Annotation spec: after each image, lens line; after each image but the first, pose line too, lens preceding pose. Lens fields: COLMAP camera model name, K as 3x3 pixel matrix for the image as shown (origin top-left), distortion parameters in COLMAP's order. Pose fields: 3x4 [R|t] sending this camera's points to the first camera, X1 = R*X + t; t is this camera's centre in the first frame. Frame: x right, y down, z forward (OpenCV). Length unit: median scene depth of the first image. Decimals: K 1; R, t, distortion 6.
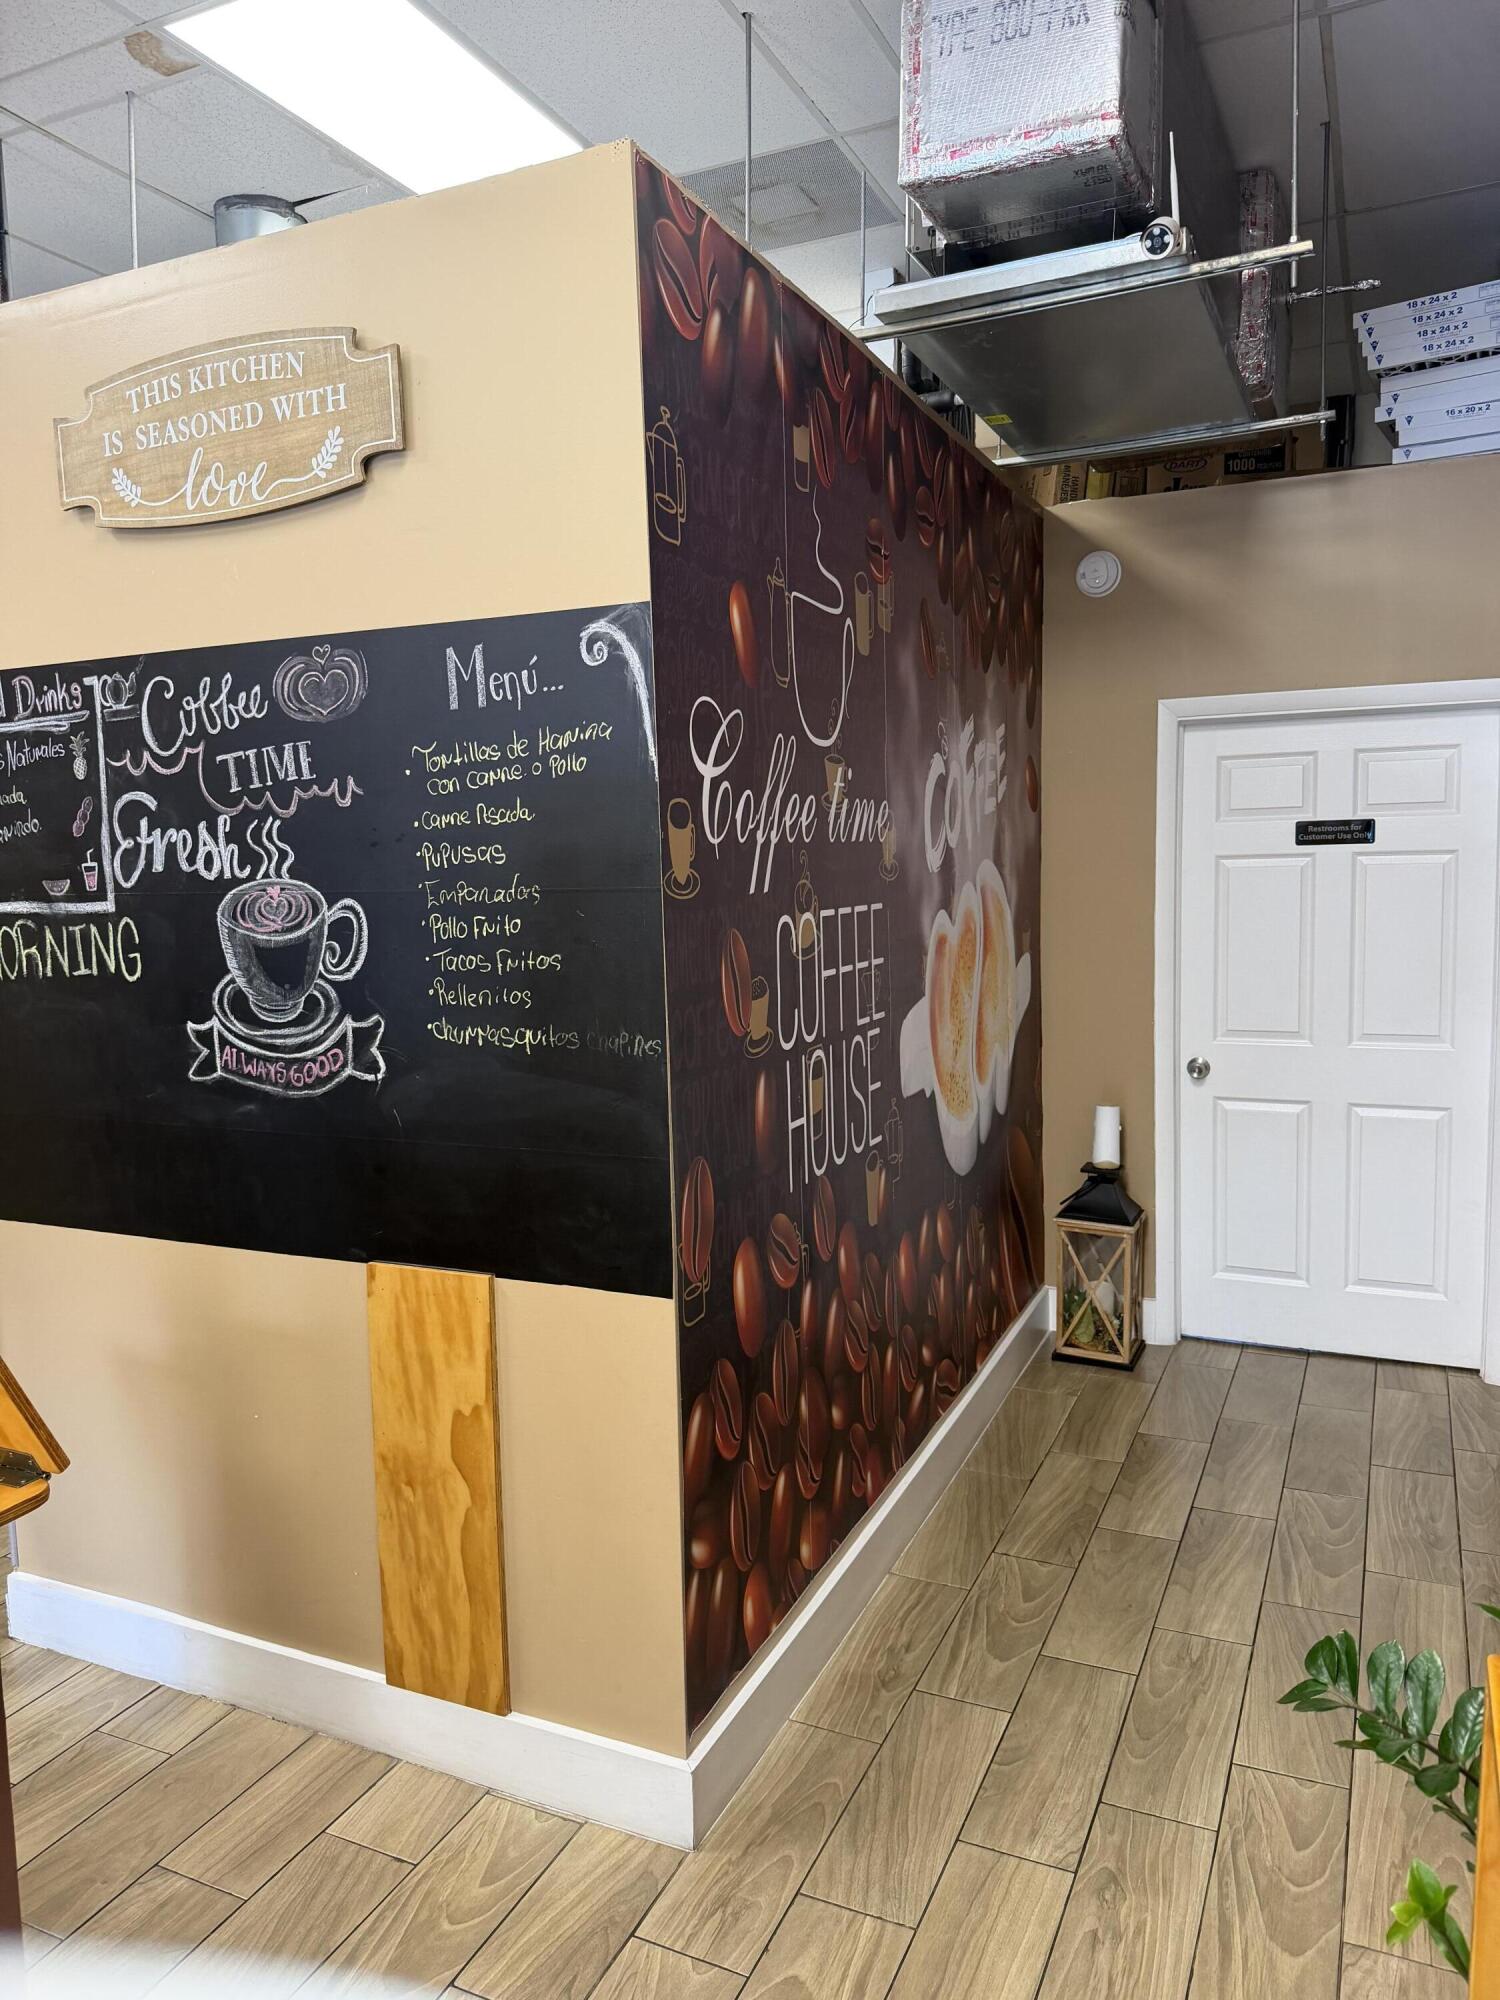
lens RADIAL K [[1411.8, 0, 754.4], [0, 1411.8, 1010.7], [0, 0, 1]] dist [0.088255, -0.182974]
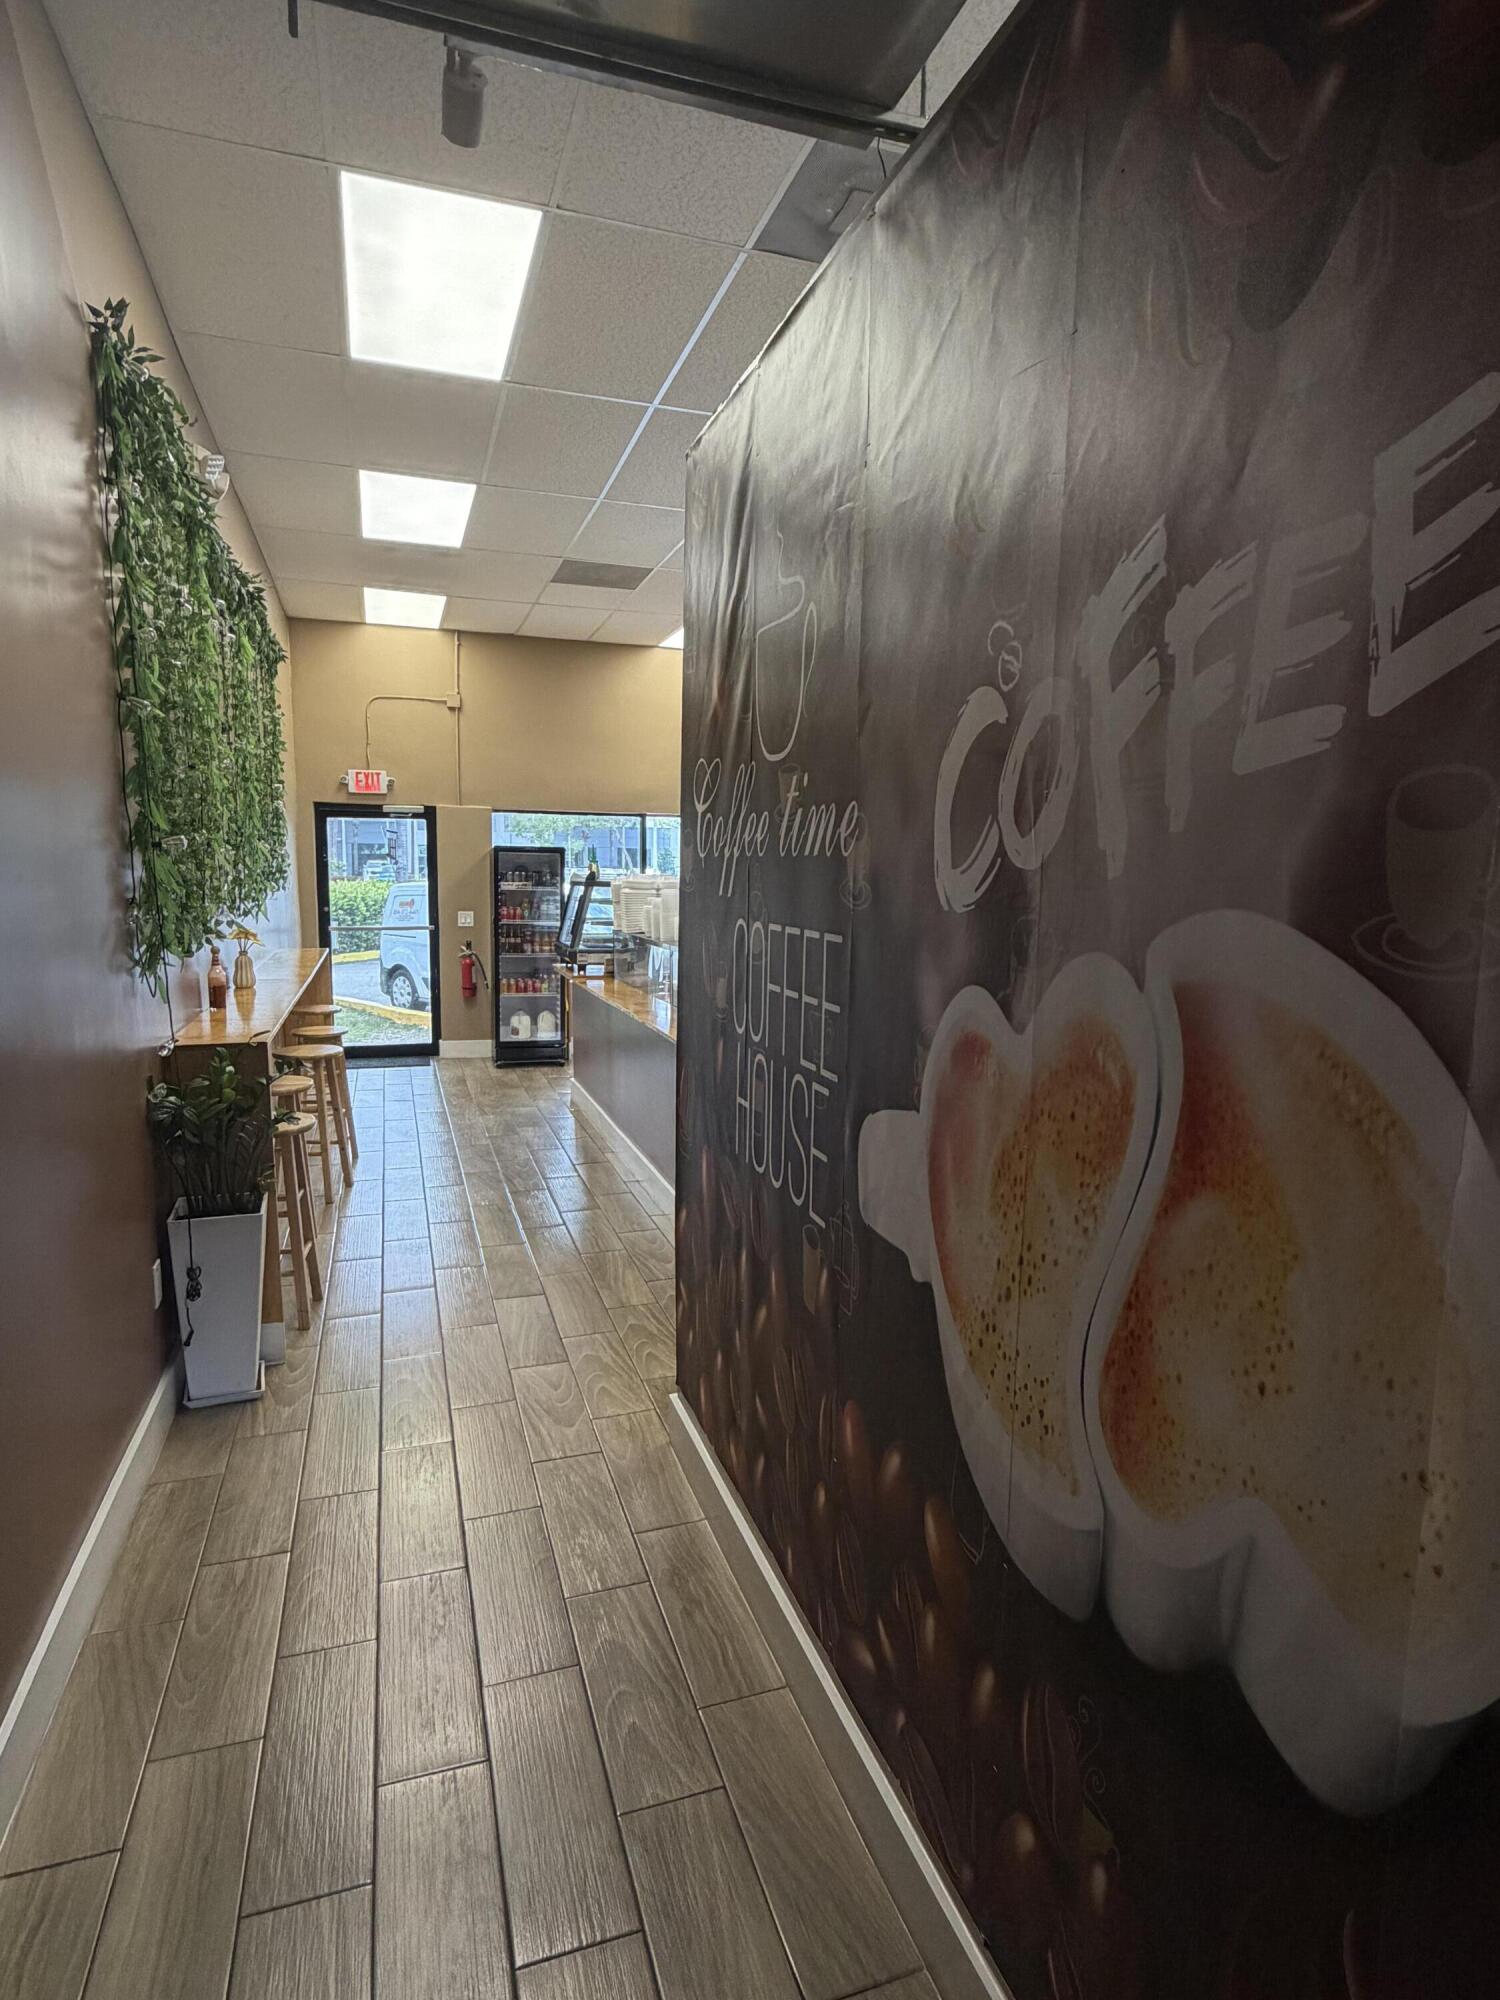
lens RADIAL K [[1035.6, 0, 750.0], [0, 1035.6, 1000.0], [0, 0, 1]] dist [0.001926, 0.000135]
pose [[-0.724655, 0.099155, -0.681941, 0.630535], [-0.077645, 0.971544, 0.223773, -0.201984], [0.684723, 0.215107, -0.696335, 1.675588]]
